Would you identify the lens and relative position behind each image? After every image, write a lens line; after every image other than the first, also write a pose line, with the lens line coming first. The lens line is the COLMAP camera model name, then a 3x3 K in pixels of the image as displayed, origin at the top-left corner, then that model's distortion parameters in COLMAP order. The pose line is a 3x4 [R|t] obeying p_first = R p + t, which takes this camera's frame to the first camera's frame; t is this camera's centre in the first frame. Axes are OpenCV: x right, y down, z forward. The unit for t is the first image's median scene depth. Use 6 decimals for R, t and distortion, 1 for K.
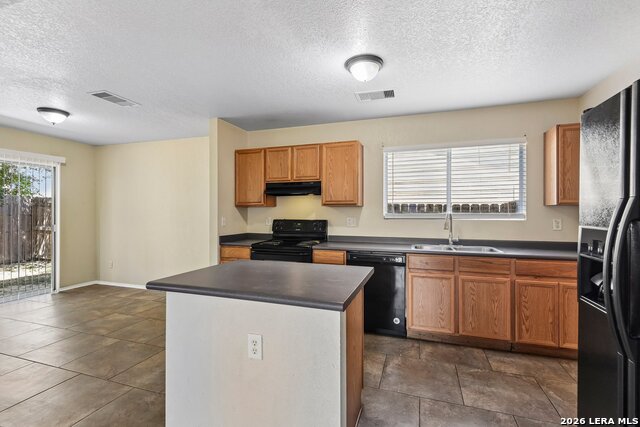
lens RADIAL K [[299.6, 0, 319.7], [0, 299.6, 215.3], [0, 0, 1]] dist [0.003897, 0.000460]
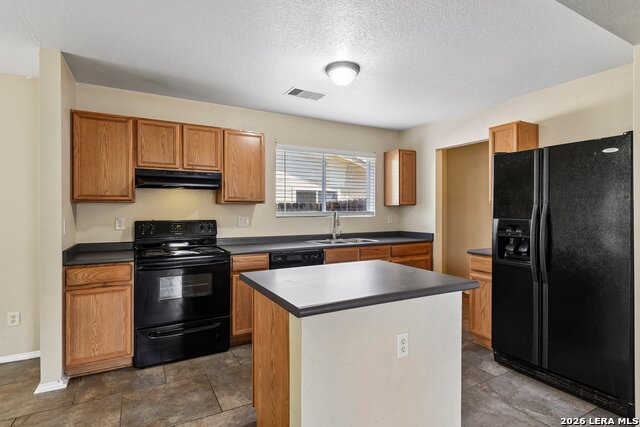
lens RADIAL K [[329.9, 0, 319.3], [0, 329.9, 209.5], [0, 0, 1]] dist [0.003596, -0.000274]
pose [[0.669206, 0.000112, 0.743077, -0.484980], [0.008999, 0.999925, -0.008255, -0.003500], [-0.743023, 0.012212, 0.669155, 0.184064]]
